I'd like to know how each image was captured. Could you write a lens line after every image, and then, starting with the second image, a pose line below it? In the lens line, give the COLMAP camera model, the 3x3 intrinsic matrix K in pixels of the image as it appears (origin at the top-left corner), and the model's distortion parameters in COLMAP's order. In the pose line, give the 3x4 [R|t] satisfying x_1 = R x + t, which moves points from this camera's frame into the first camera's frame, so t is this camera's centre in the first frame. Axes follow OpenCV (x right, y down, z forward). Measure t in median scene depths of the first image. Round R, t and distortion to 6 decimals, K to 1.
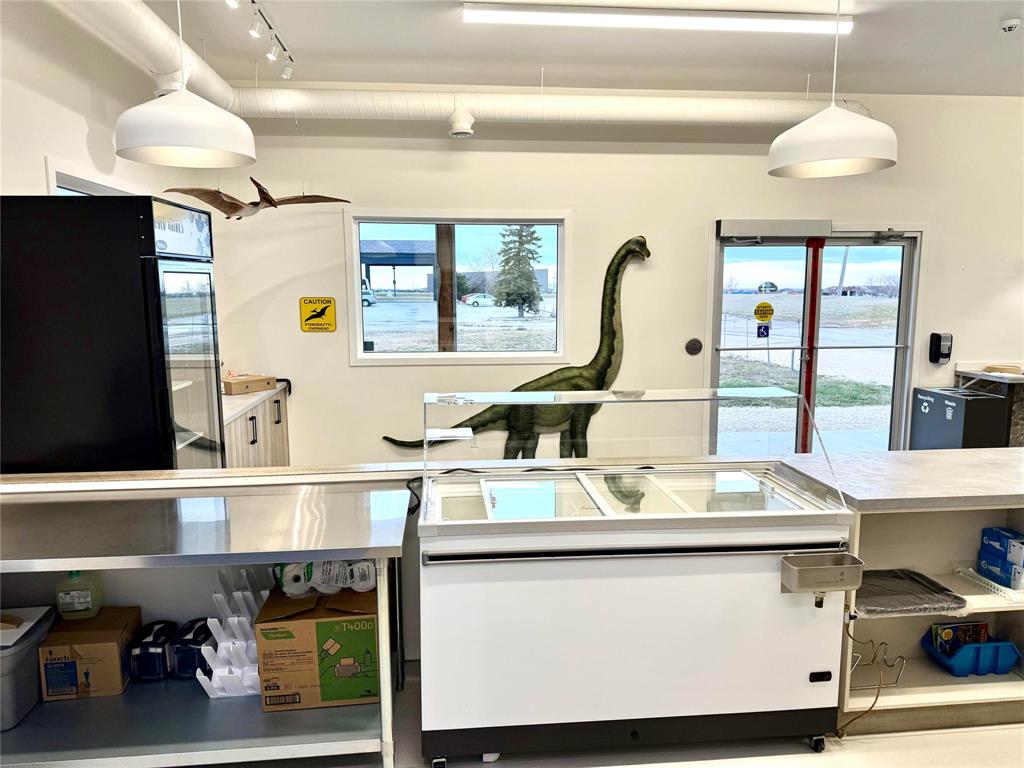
lens RADIAL K [[720.4, 0, 513.3], [0, 720.4, 386.6], [0, 0, 1]] dist [0.093482, -0.108208]
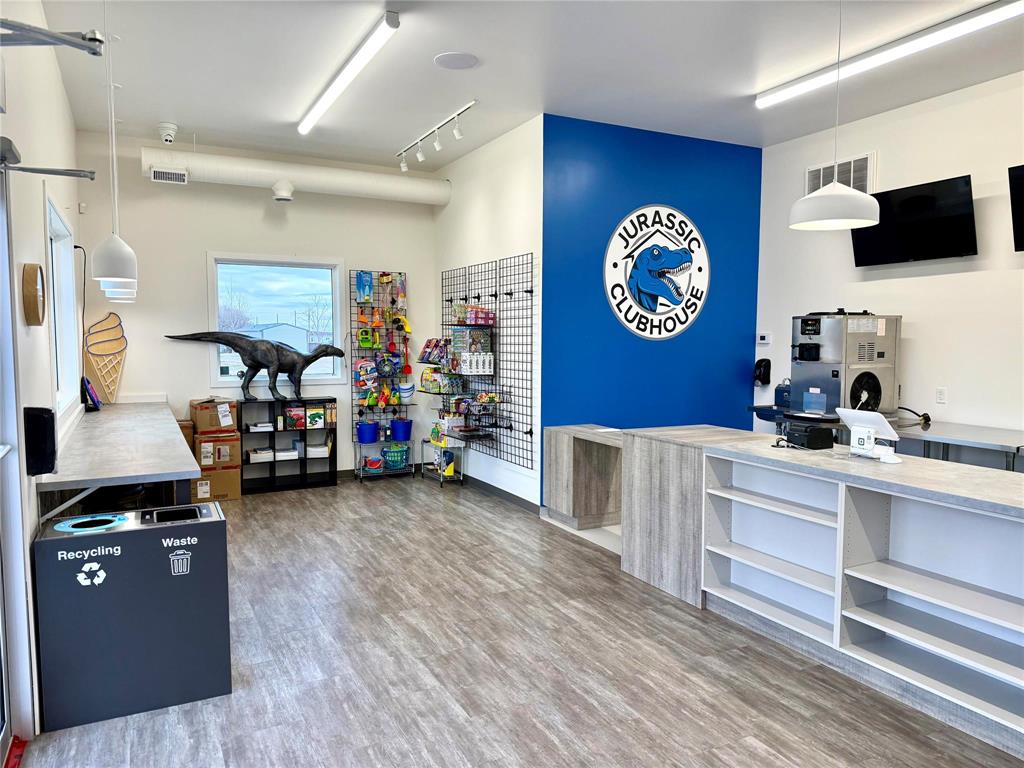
lens RADIAL K [[720.4, 0, 513.3], [0, 720.4, 386.6], [0, 0, 1]] dist [0.093482, -0.108208]
pose [[-0.366669, -0.069240, 0.927771, 0.066565], [0.127299, 0.984113, 0.123756, -0.103663], [-0.921601, 0.163482, -0.352030, 0.895409]]
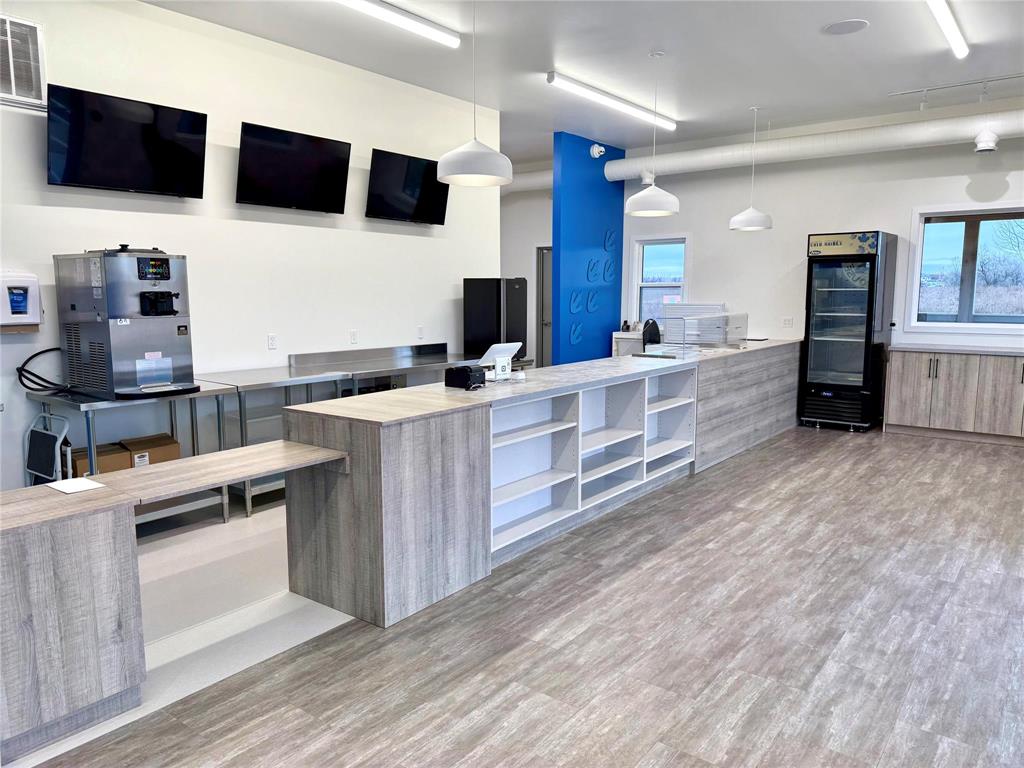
lens RADIAL K [[725.3, 0, 510.1], [0, 725.3, 378.5], [0, 0, 1]] dist [0.085854, -0.106945]
pose [[-0.688558, 0.088874, -0.719714, 0.965405], [-0.101567, 0.970861, 0.217056, -0.099545], [0.718033, 0.222555, -0.659468, 0.920305]]
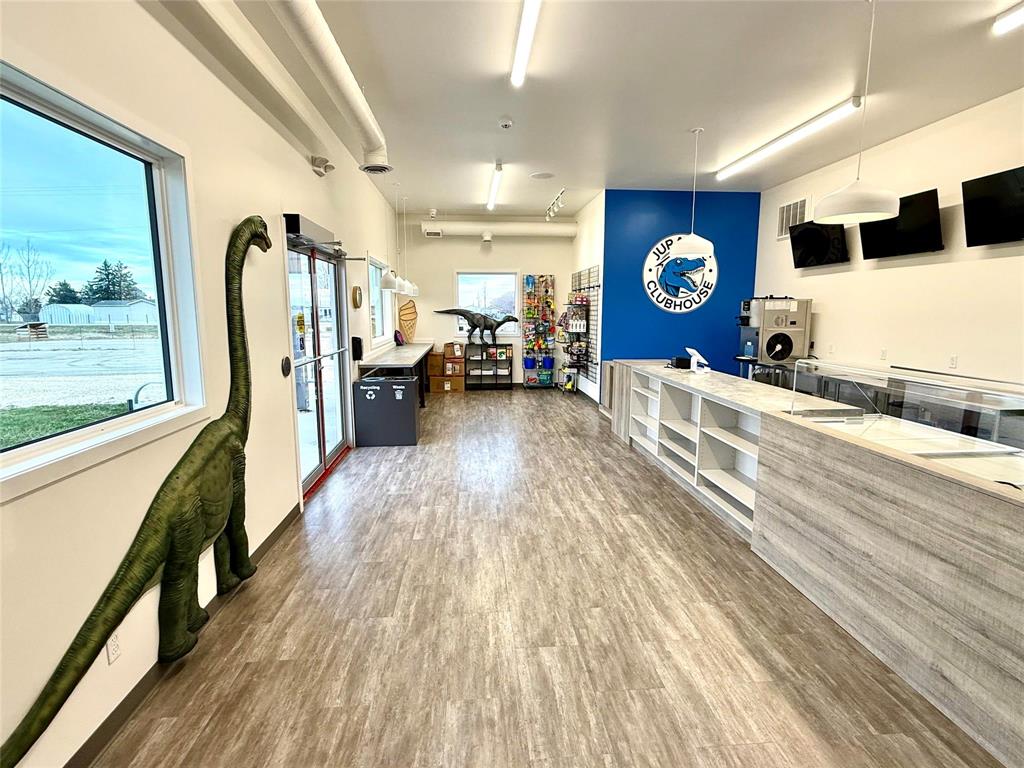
lens RADIAL K [[522.7, 0, 512.0], [0, 522.7, 384.0], [0, 0, 1]] dist [-0.000866, -0.000143]
pose [[0.022998, -0.144664, 0.989213, -0.322367], [0.139553, 0.980252, 0.140109, -0.082251], [-0.989947, 0.134826, 0.042732, 0.710124]]
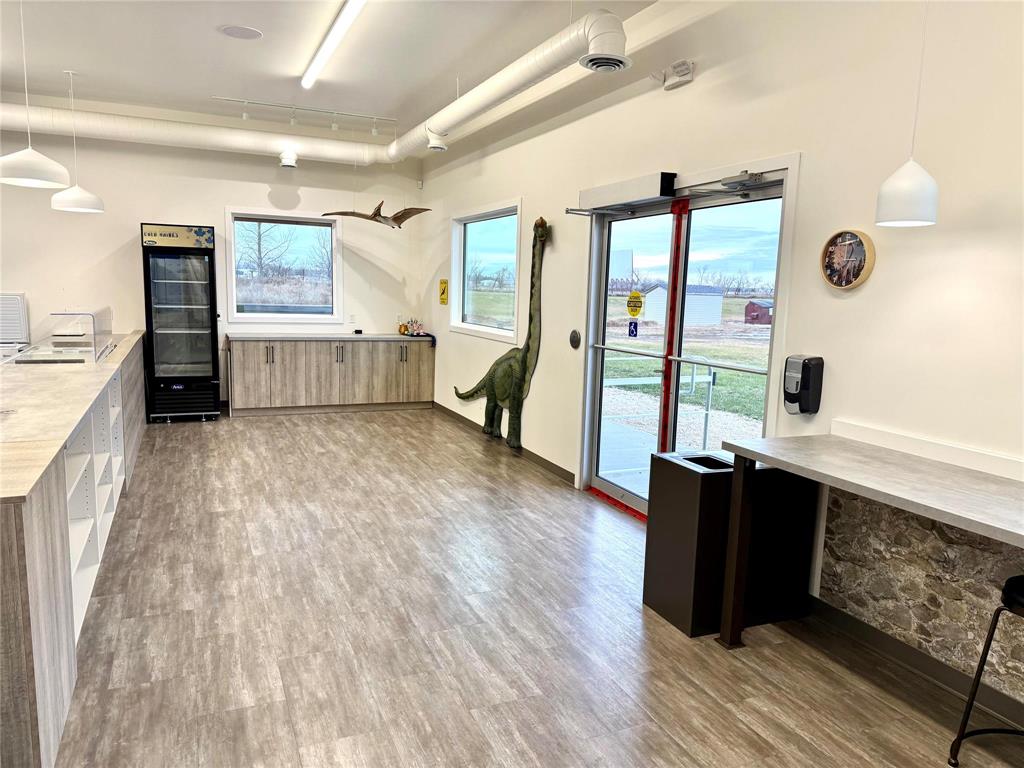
lens RADIAL K [[725.3, 0, 510.1], [0, 725.3, 378.5], [0, 0, 1]] dist [0.085854, -0.106945]
pose [[0.303398, 0.128563, -0.944151, 1.030369], [-0.161498, 0.983459, 0.082019, -0.066418], [0.939078, 0.127594, 0.319142, 0.637723]]
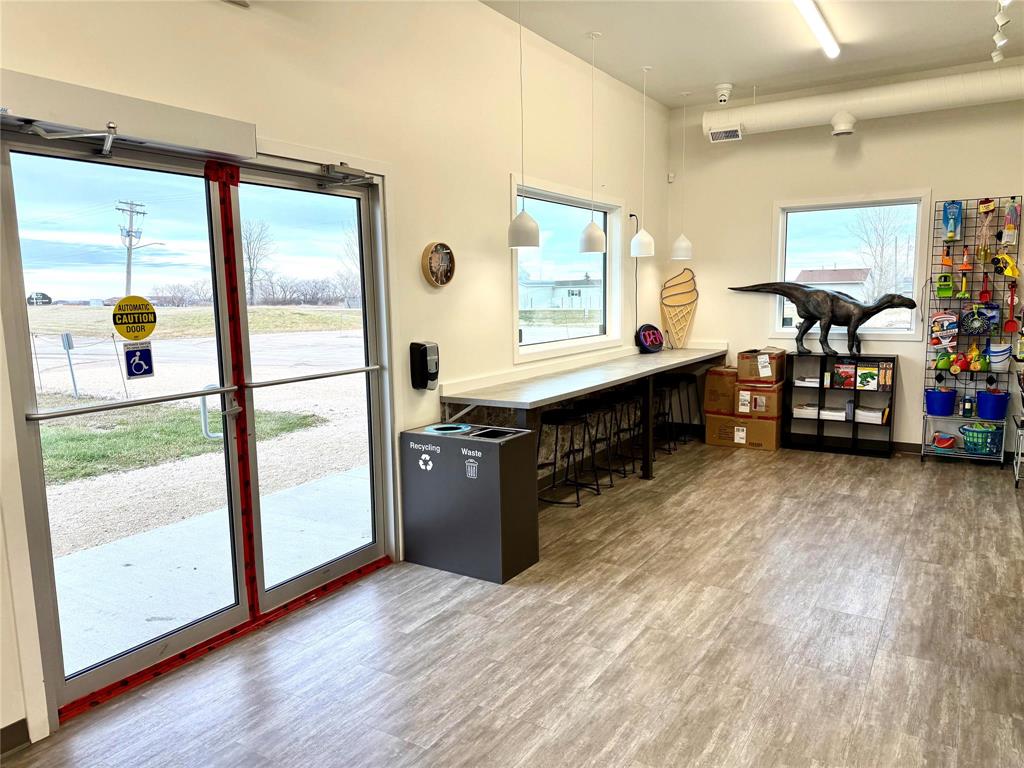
lens RADIAL K [[720.4, 0, 513.3], [0, 720.4, 386.6], [0, 0, 1]] dist [0.093482, -0.108208]
pose [[0.615906, -0.115813, 0.779261, 0.136205], [0.127712, 0.990730, 0.046301, -0.053546], [-0.777399, 0.071004, 0.624987, 0.550233]]
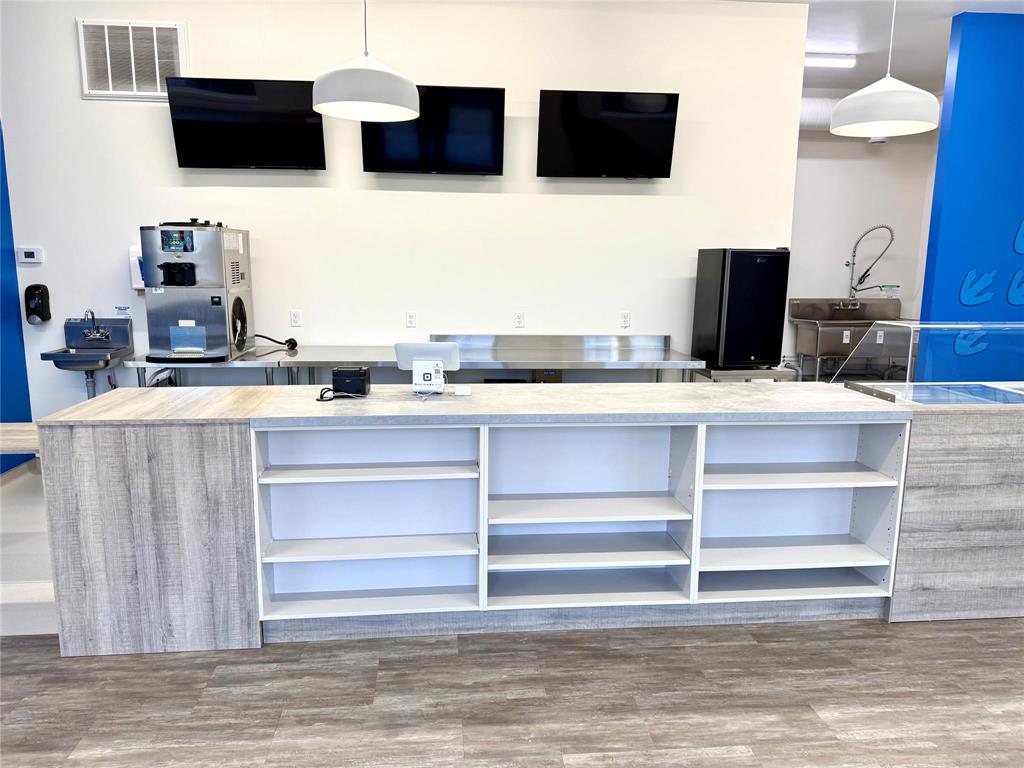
lens RADIAL K [[727.2, 0, 507.4], [0, 727.2, 379.8], [0, 0, 1]] dist [0.002419, -0.006969]
pose [[-0.999909, -0.012980, 0.003781, 0.424319], [-0.011224, 0.952902, 0.303071, -0.105552], [-0.007537, 0.303001, -0.952960, 0.924593]]
